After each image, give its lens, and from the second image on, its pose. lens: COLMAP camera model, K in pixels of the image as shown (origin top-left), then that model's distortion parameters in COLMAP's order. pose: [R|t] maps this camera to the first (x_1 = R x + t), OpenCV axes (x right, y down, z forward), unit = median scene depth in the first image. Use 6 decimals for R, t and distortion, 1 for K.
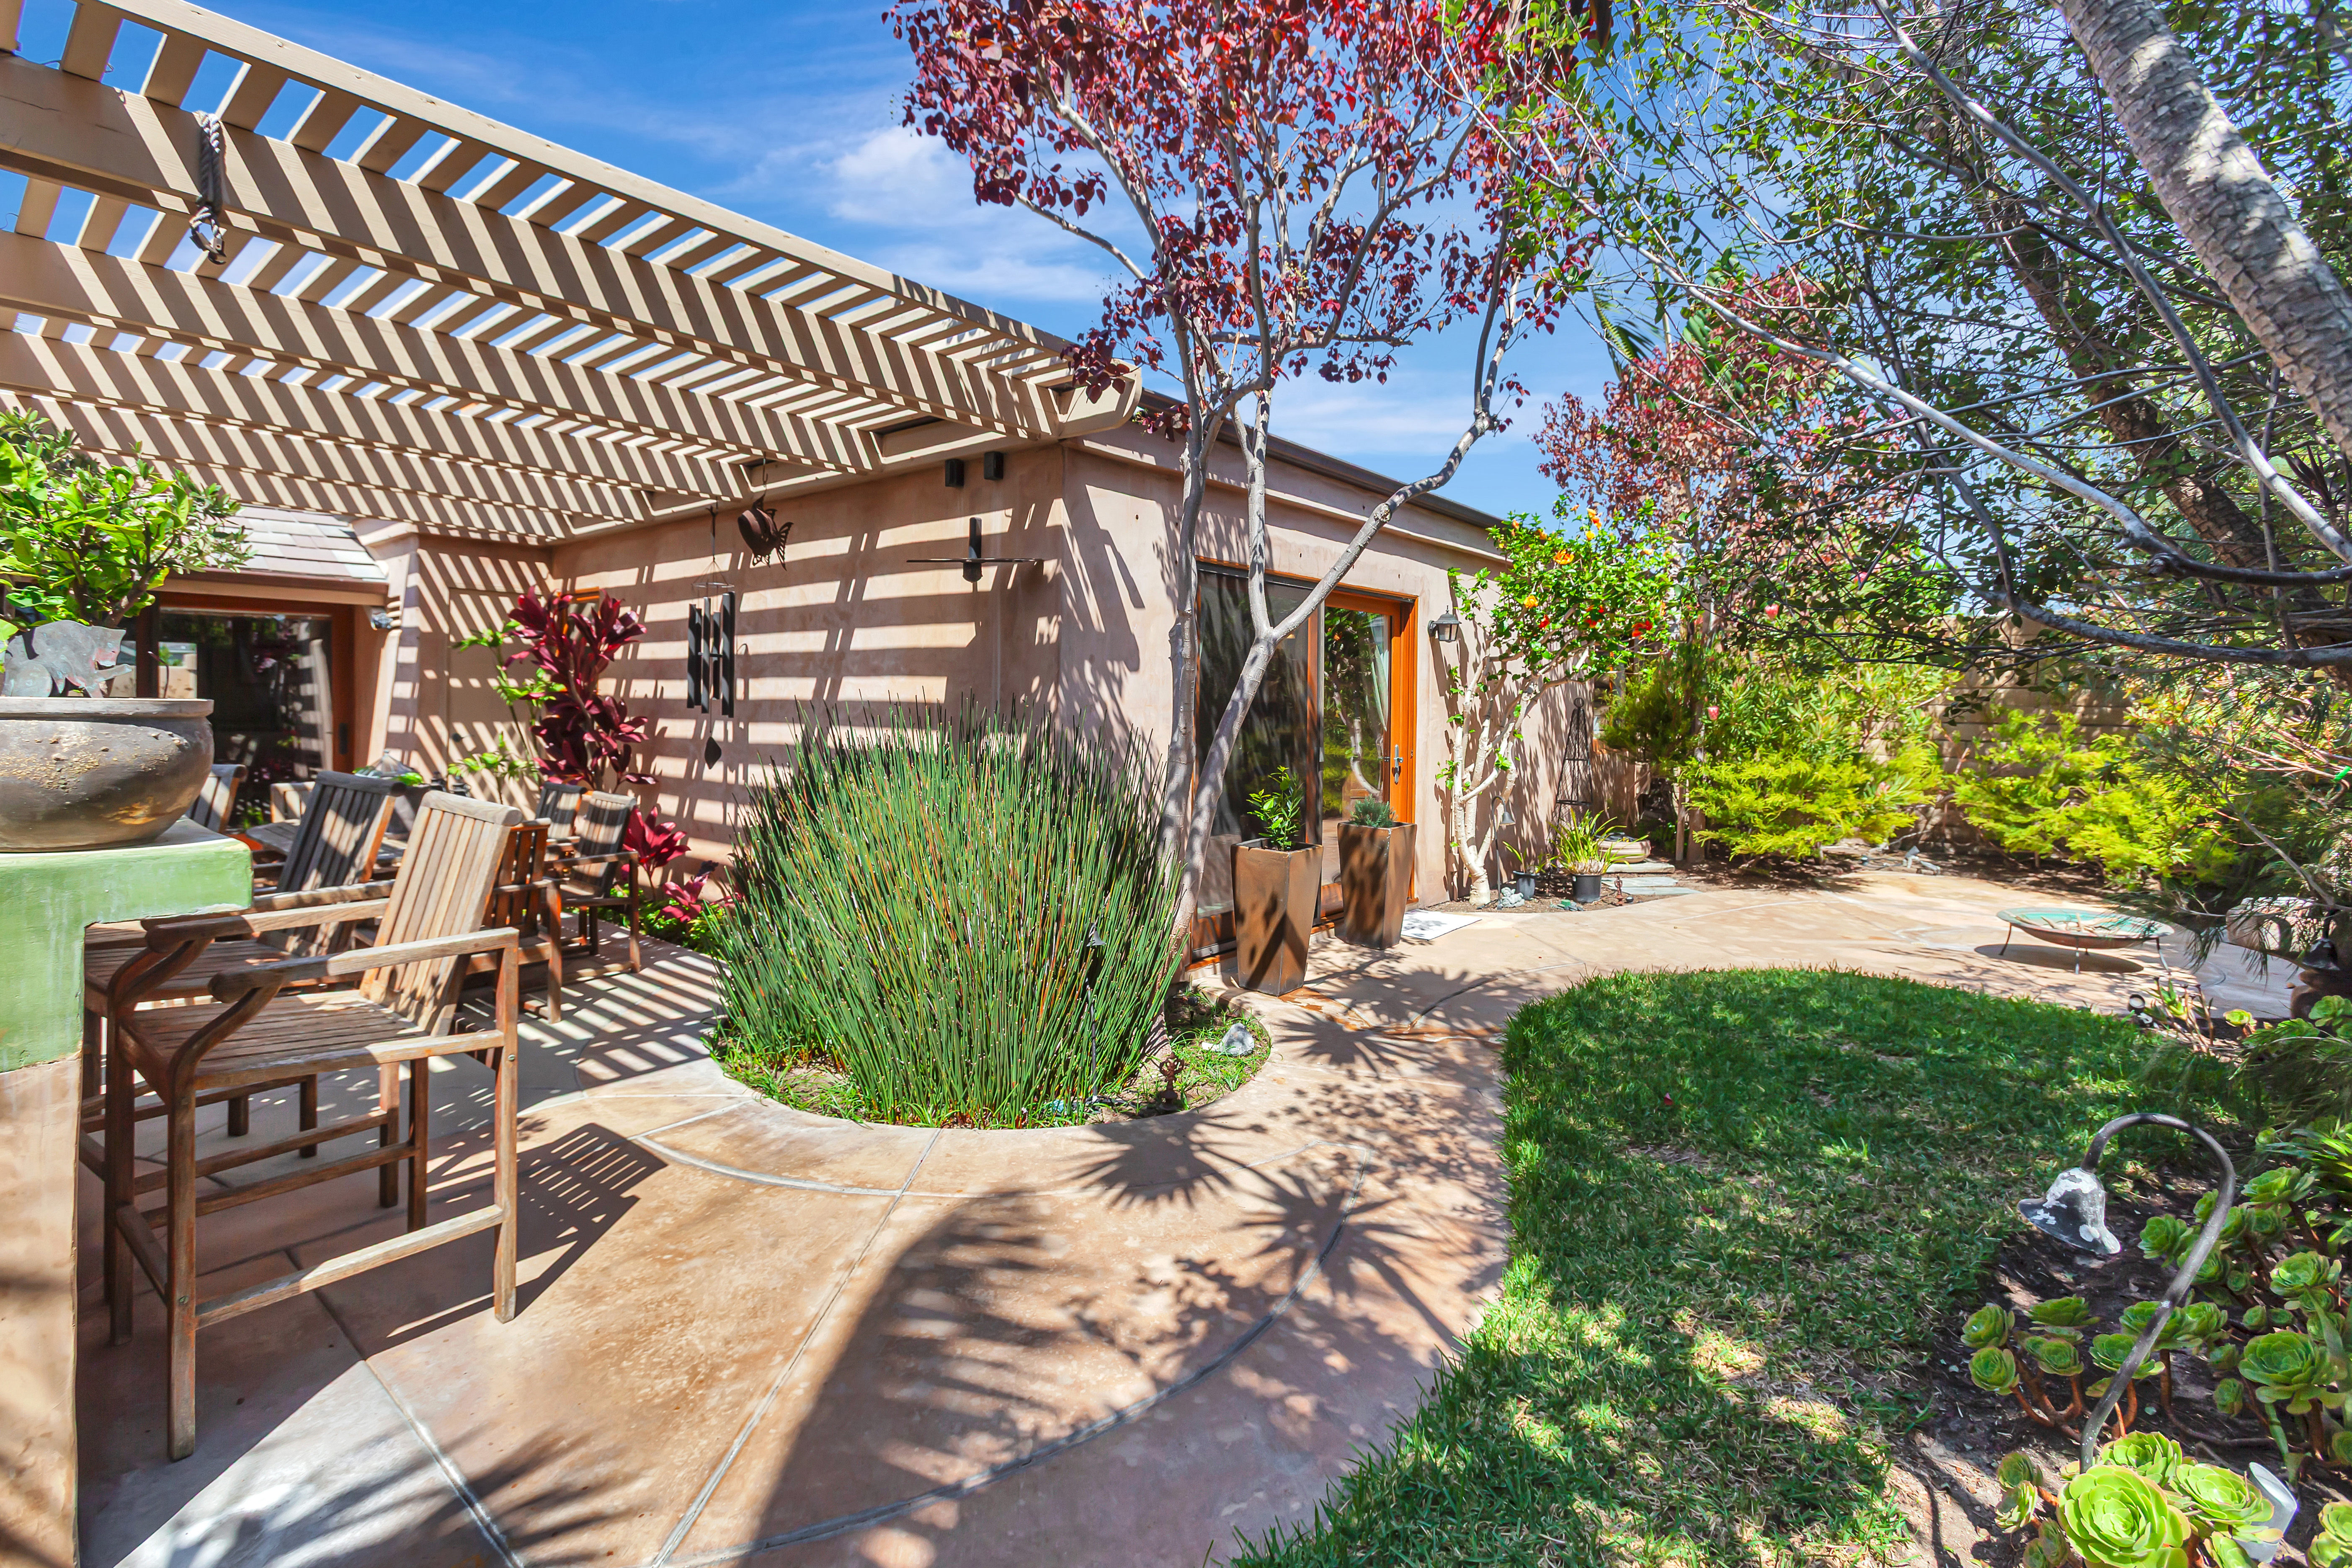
lens RADIAL K [[1064.0, 0, 1177.1], [0, 1064.0, 698.7], [0, 0, 1]] dist [-0.000083, -0.000042]
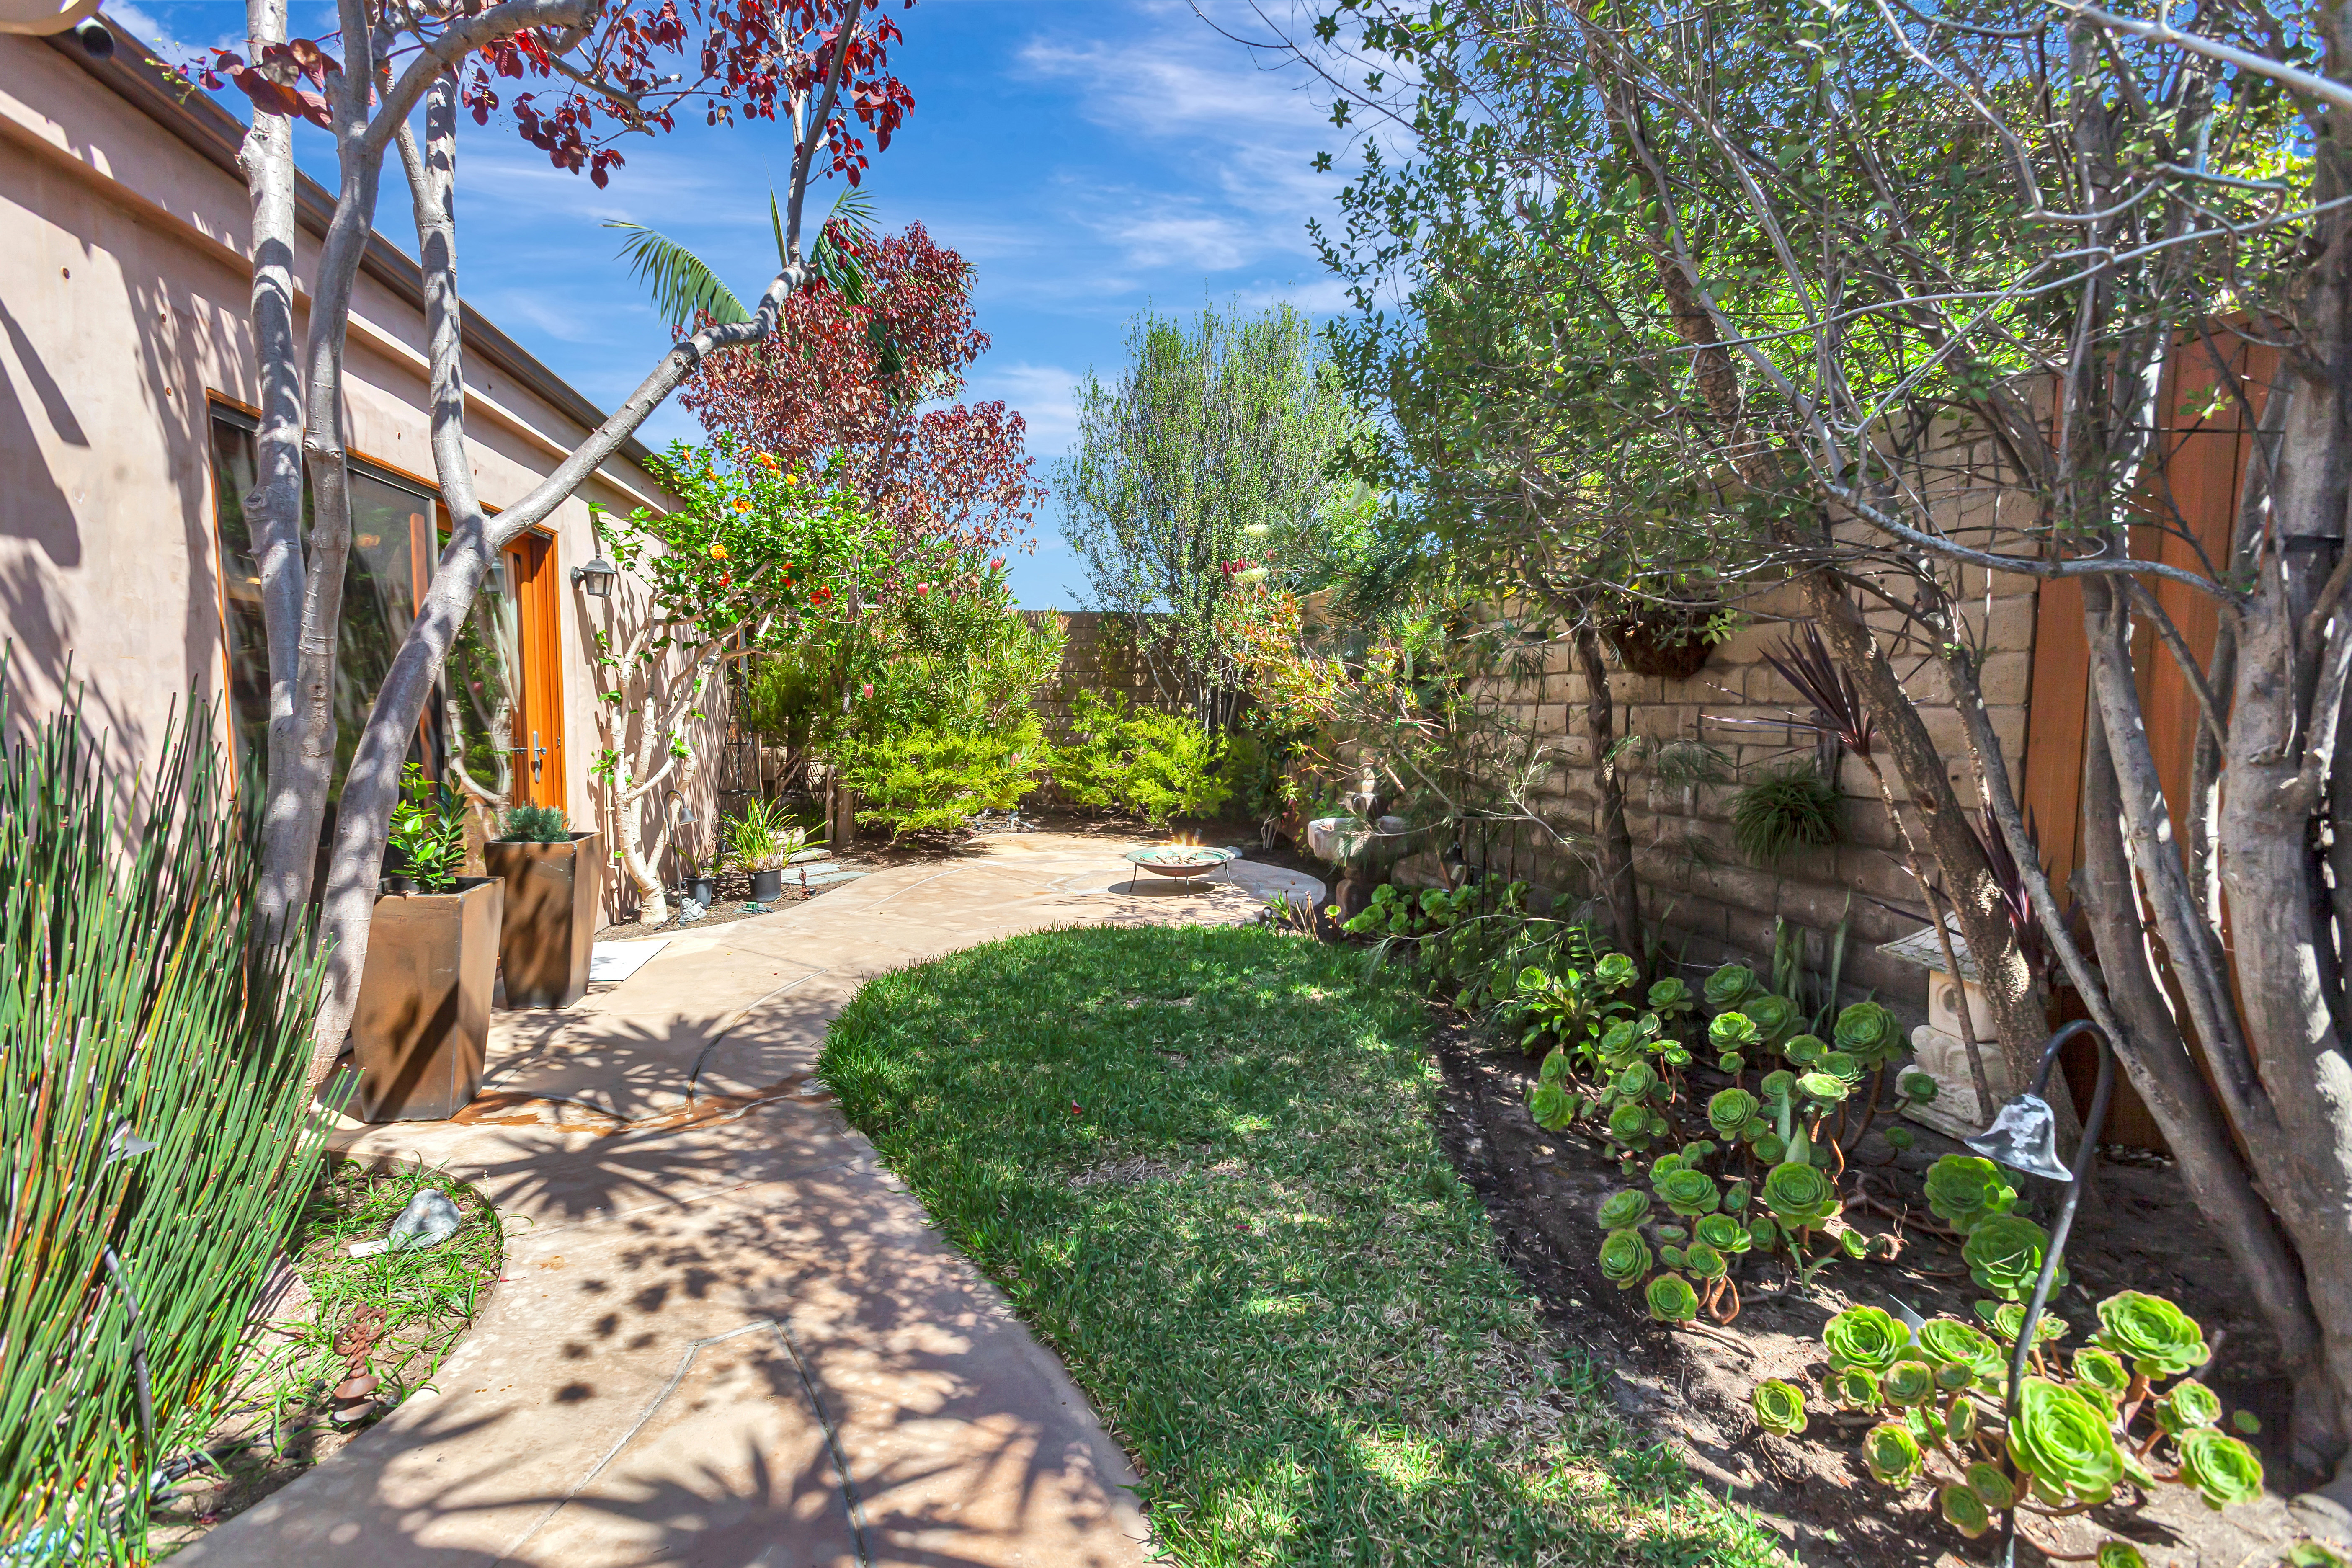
lens RADIAL K [[1039.3, 0, 1174.1], [0, 1039.3, 732.4], [0, 0, 1]] dist [0.000665, 0.000093]
pose [[0.644094, -0.029114, 0.764392, -0.060402], [0.000029, 0.999276, 0.038036, 0.018073], [-0.764947, -0.024476, 0.643629, 0.199001]]
